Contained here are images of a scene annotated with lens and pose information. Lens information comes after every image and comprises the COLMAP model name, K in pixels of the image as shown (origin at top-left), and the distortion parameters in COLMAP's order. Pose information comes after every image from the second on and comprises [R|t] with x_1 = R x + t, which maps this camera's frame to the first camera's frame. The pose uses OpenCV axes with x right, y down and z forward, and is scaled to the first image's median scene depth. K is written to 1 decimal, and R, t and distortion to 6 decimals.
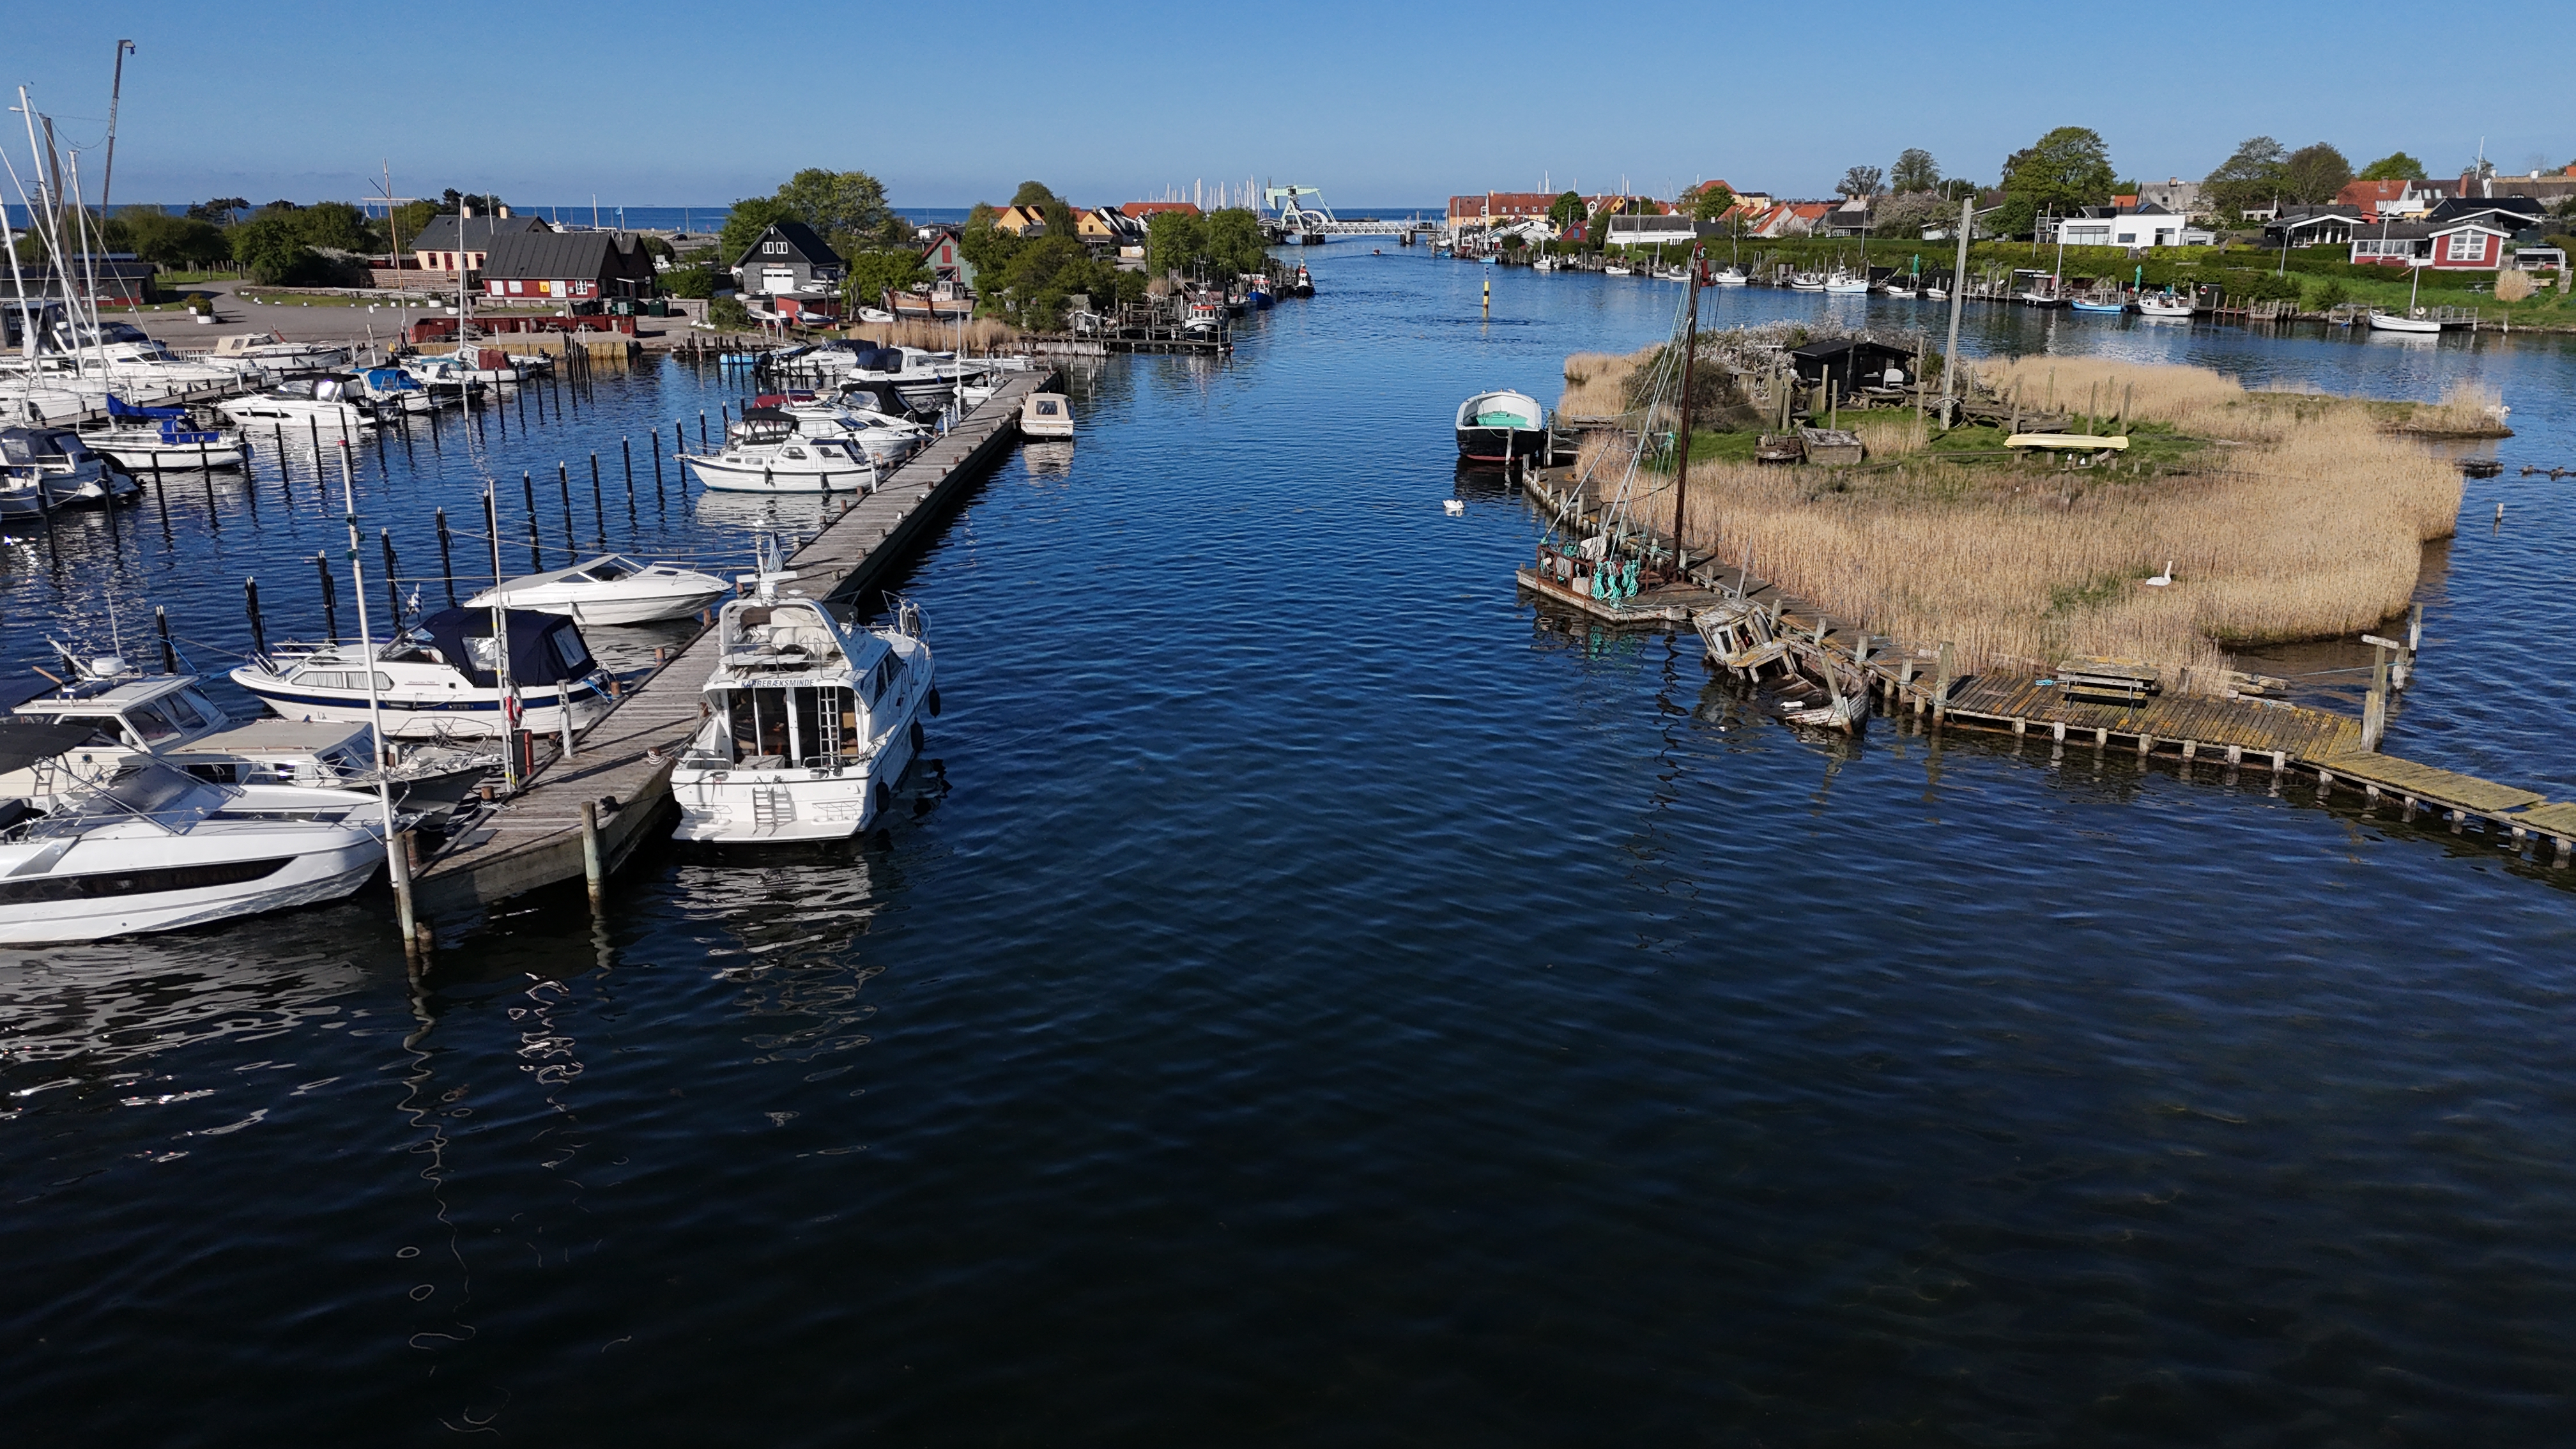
lens RADIAL K [[1878.1, 0, 1288.0], [0, 1878.1, 724.5], [0, 0, 1]] dist [0.079890, -0.081879]
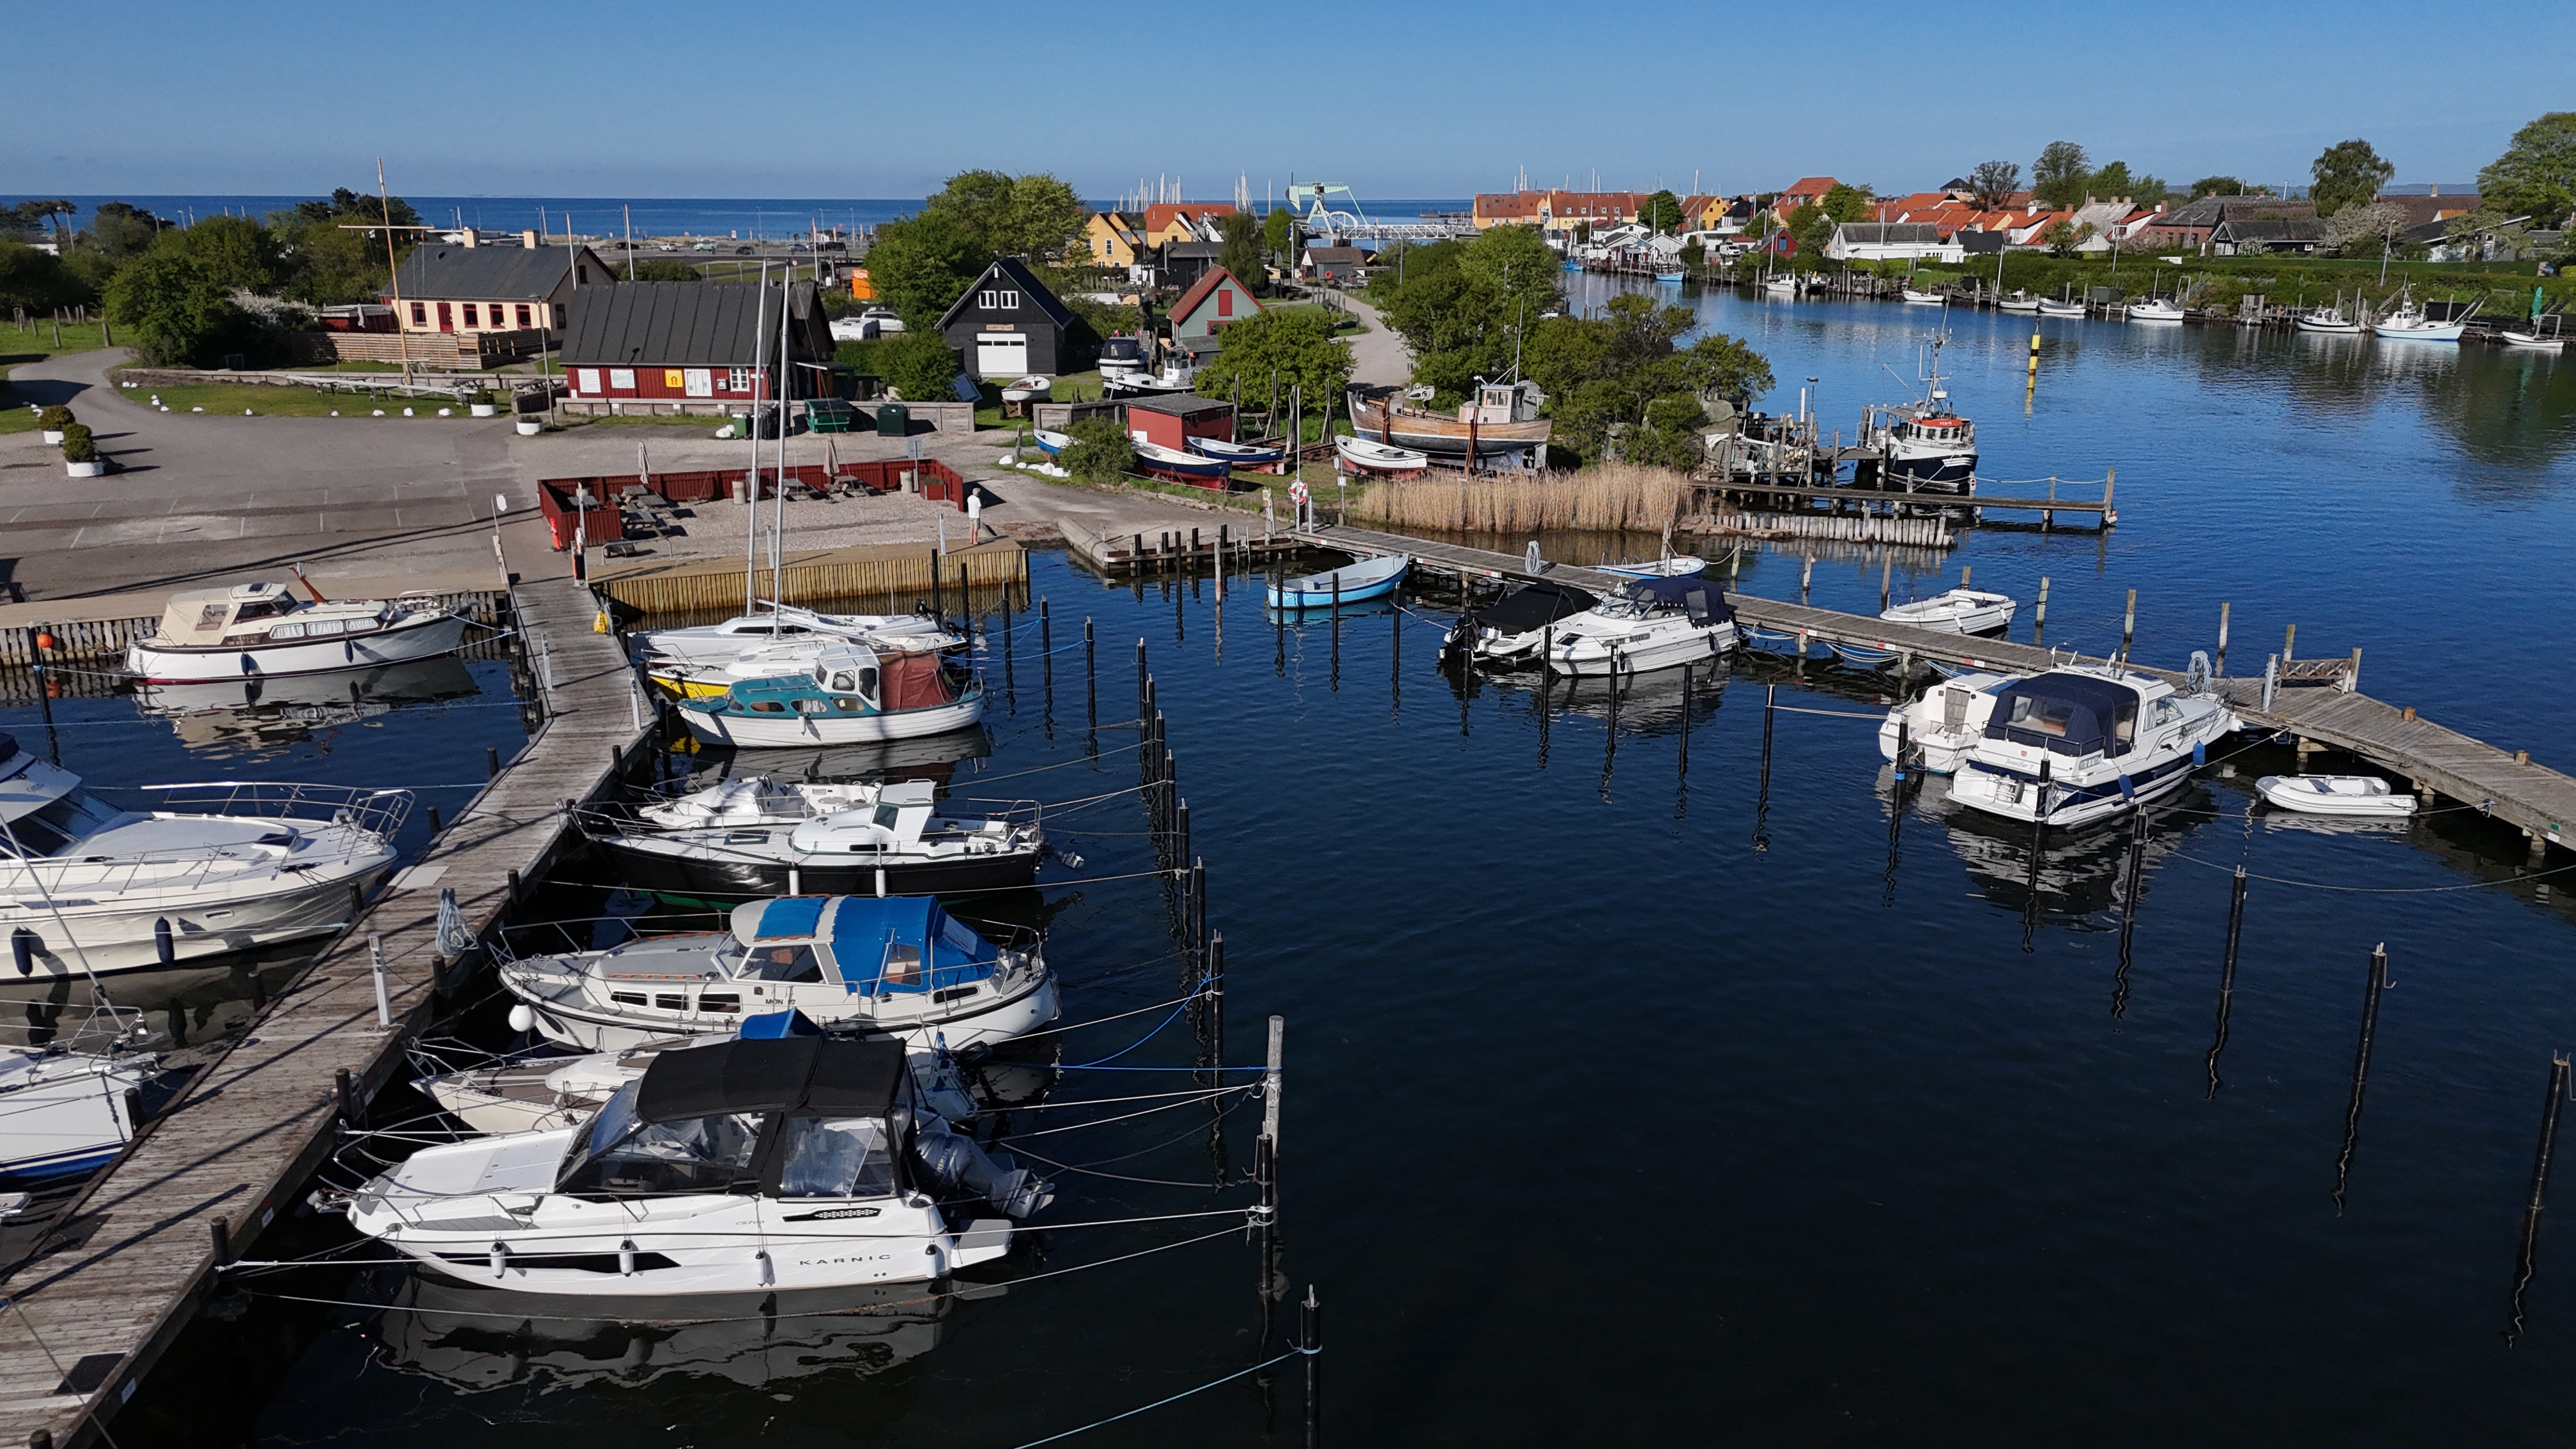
lens RADIAL K [[1878.1, 0, 1288.0], [0, 1878.1, 724.5], [0, 0, 1]] dist [0.079890, -0.081879]
pose [[0.997093, -0.019649, 0.073623, -0.247079], [0.019364, 0.999802, 0.004584, -0.122674], [-0.073698, -0.003145, 0.997276, 0.404260]]
